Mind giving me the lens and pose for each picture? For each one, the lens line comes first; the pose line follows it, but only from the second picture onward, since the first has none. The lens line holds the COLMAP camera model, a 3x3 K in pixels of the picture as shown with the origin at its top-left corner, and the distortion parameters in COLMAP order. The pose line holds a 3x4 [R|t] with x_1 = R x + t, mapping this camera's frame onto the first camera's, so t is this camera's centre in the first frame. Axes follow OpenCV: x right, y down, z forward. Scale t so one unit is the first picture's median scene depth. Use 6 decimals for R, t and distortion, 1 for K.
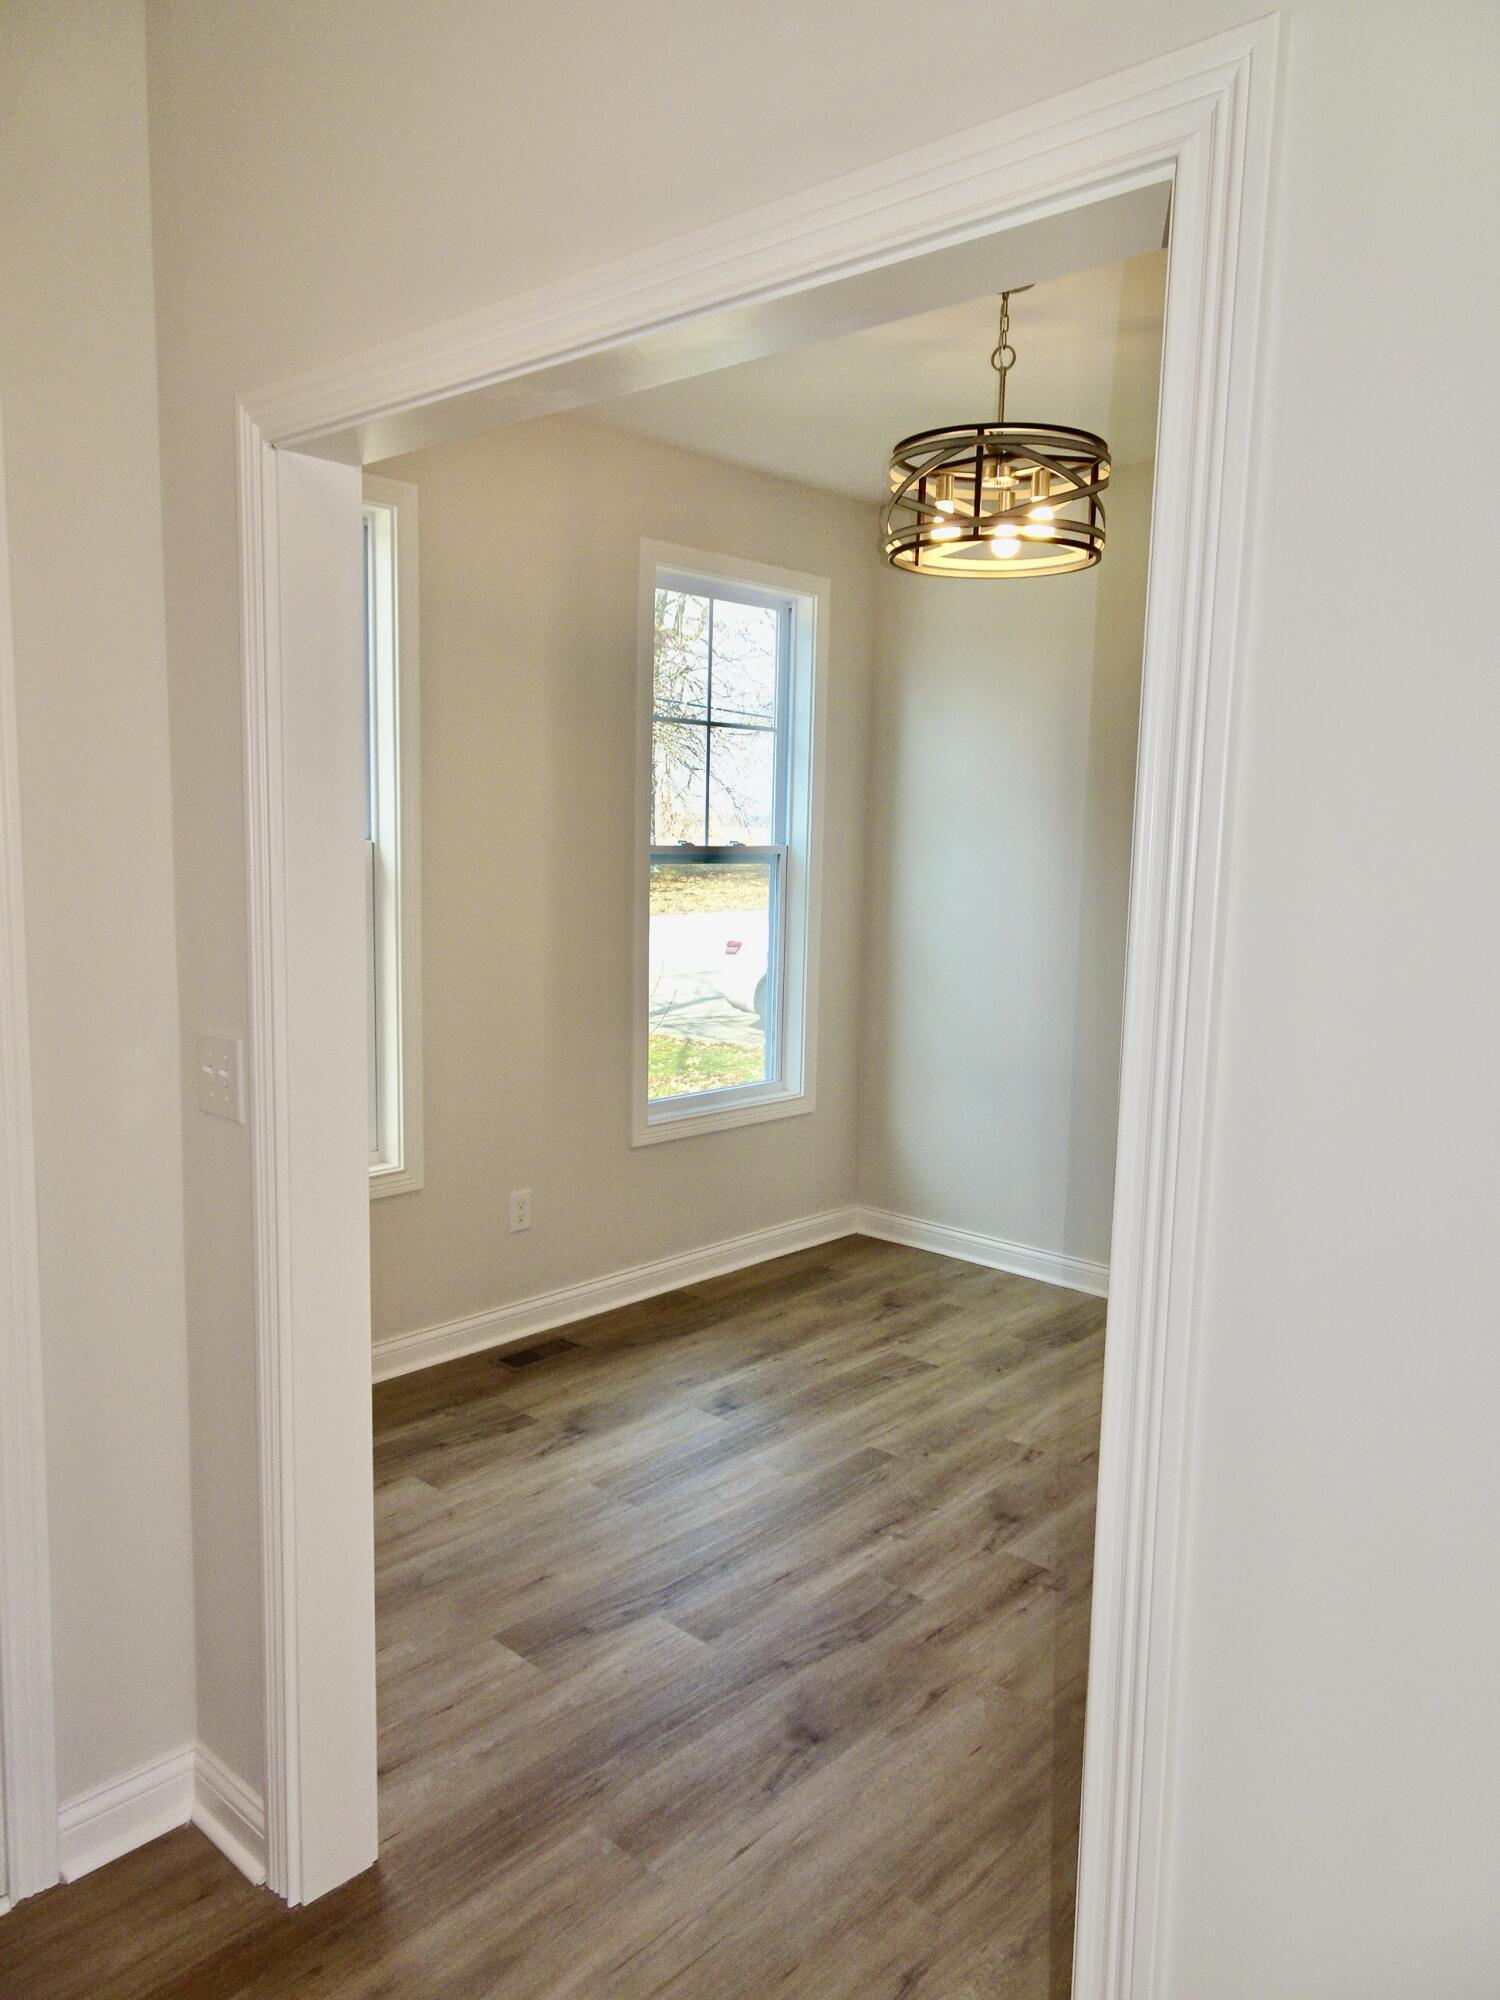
lens RADIAL K [[1432.5, 0, 746.8], [0, 1432.5, 1001.6], [0, 0, 1]] dist [0.002539, -0.000296]
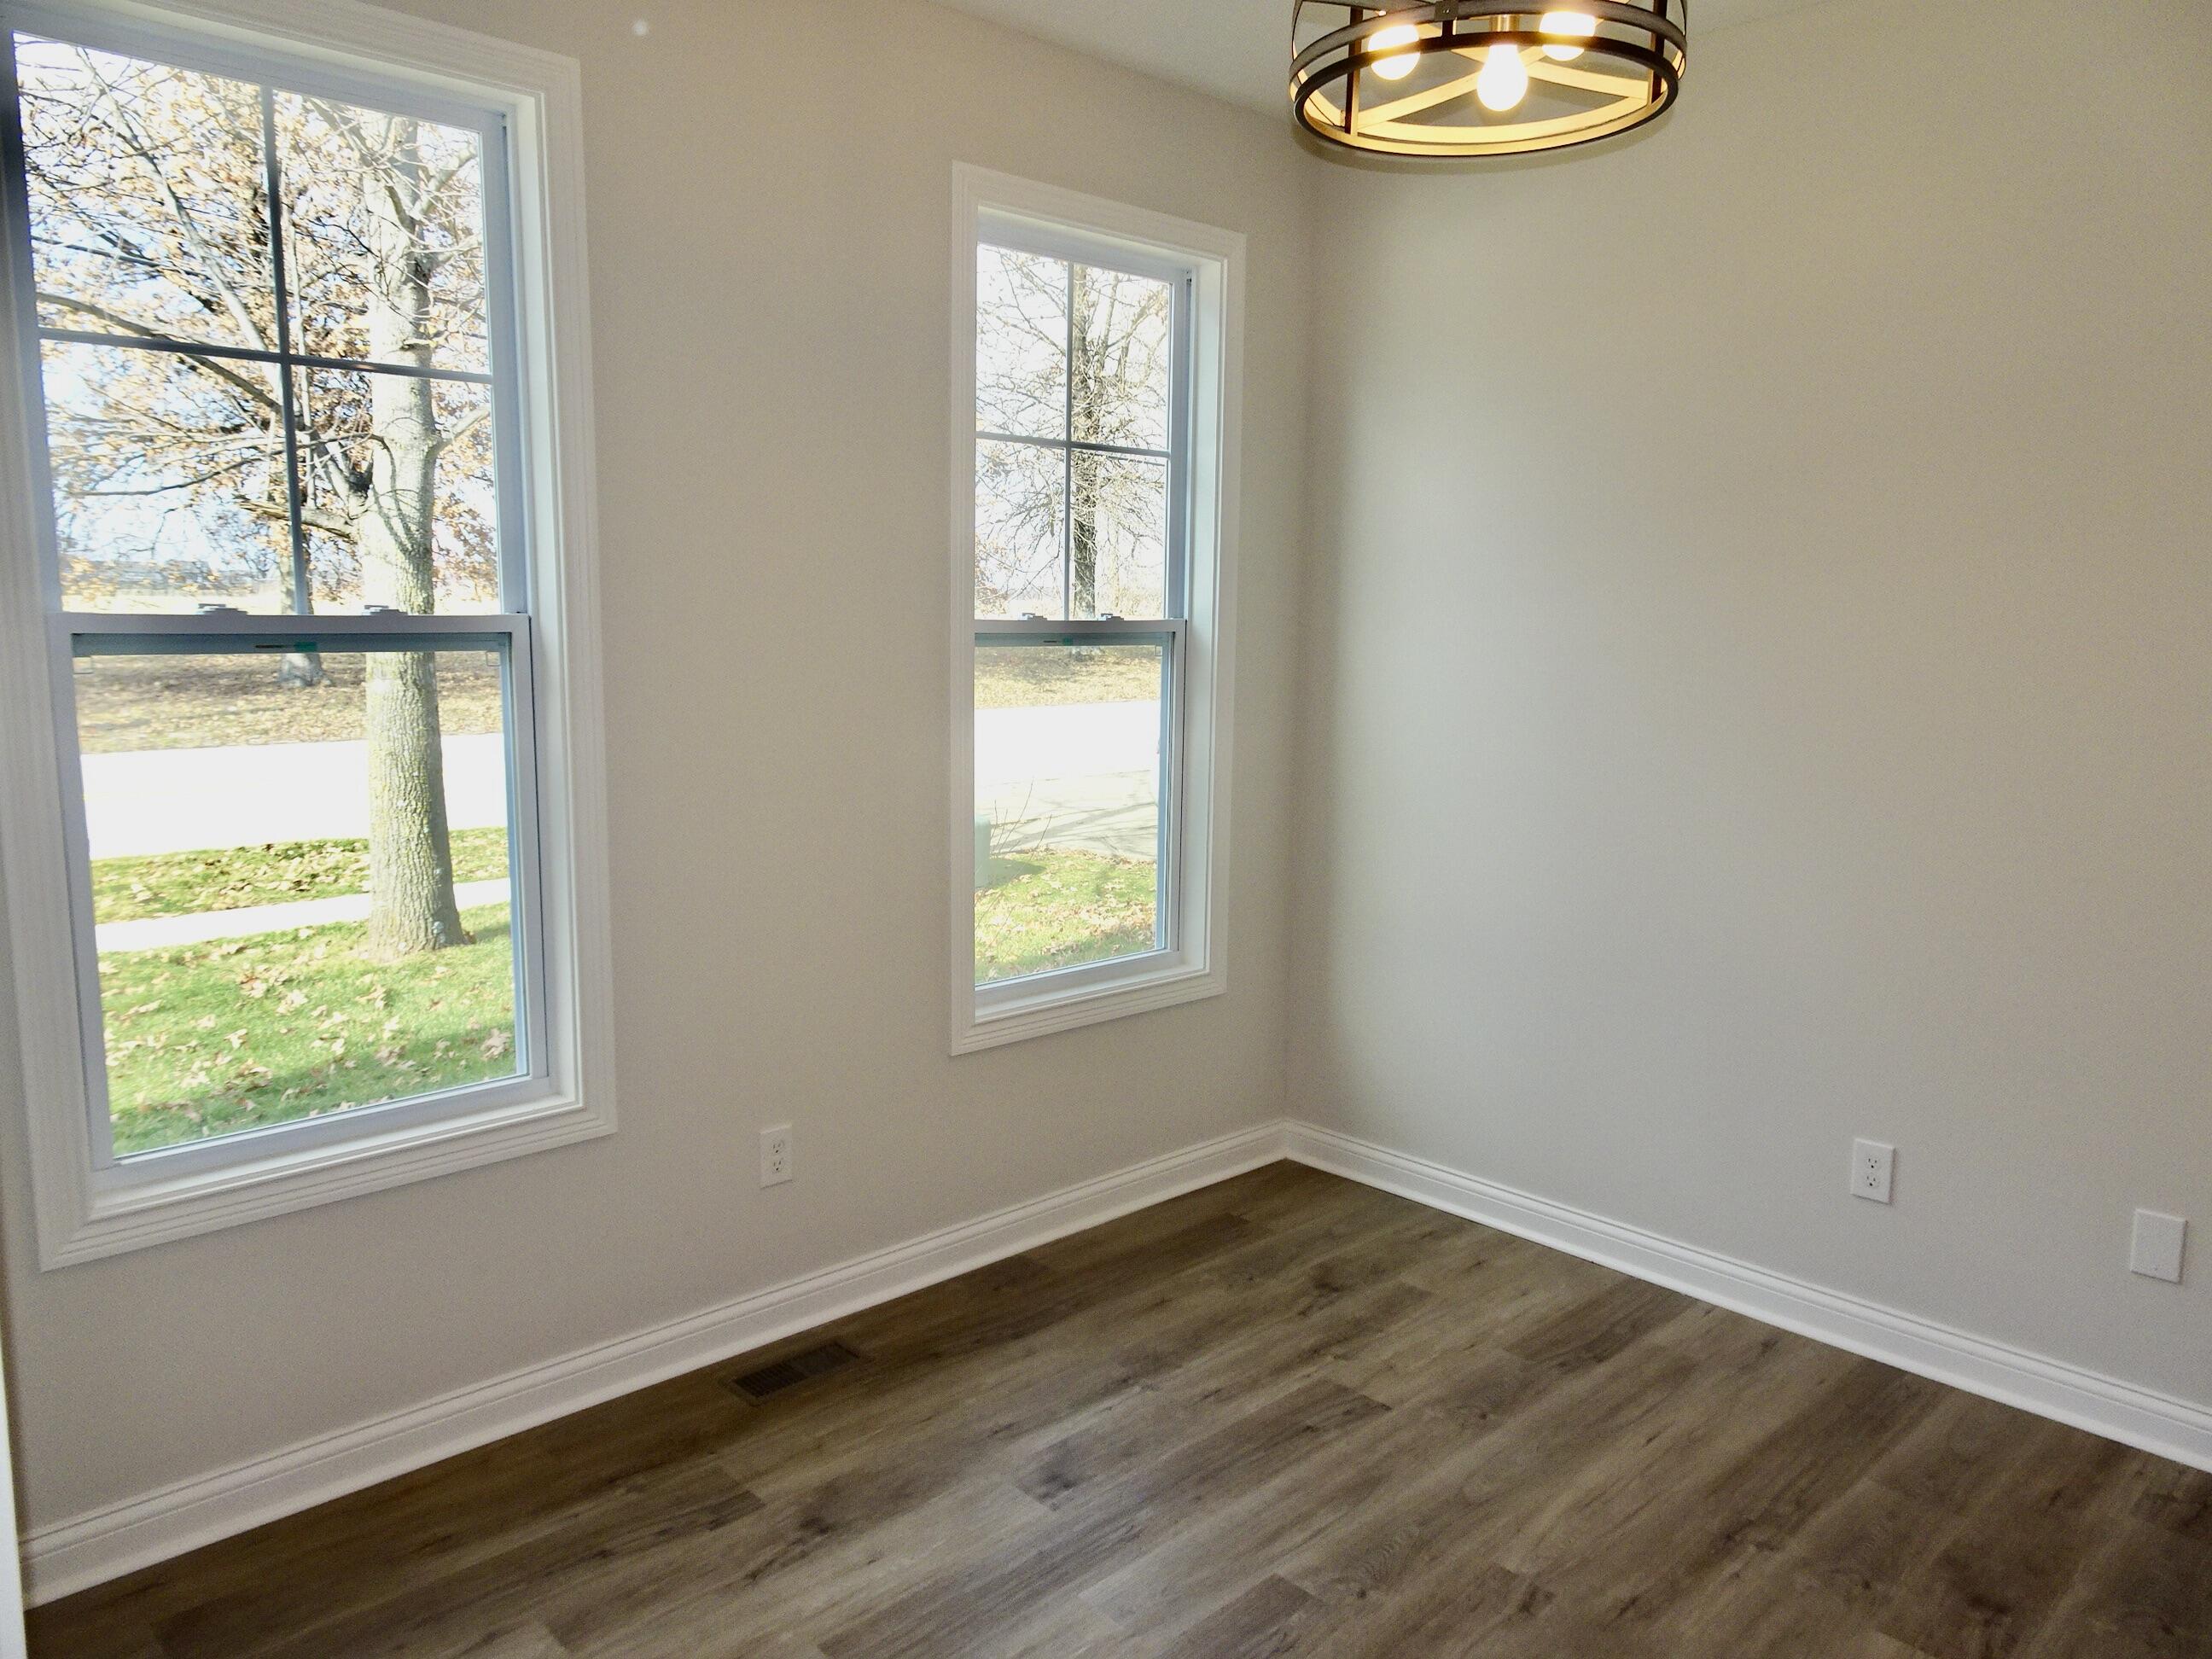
lens RADIAL K [[1584.3, 0, 1109.4], [0, 1584.3, 832.4], [0, 0, 1]] dist [0.002539, -0.000296]
pose [[0.998036, 0.001764, -0.062620, 0.048377], [-0.000373, 0.999753, 0.022216, -0.025244], [0.062644, -0.022149, 0.997790, 0.261828]]
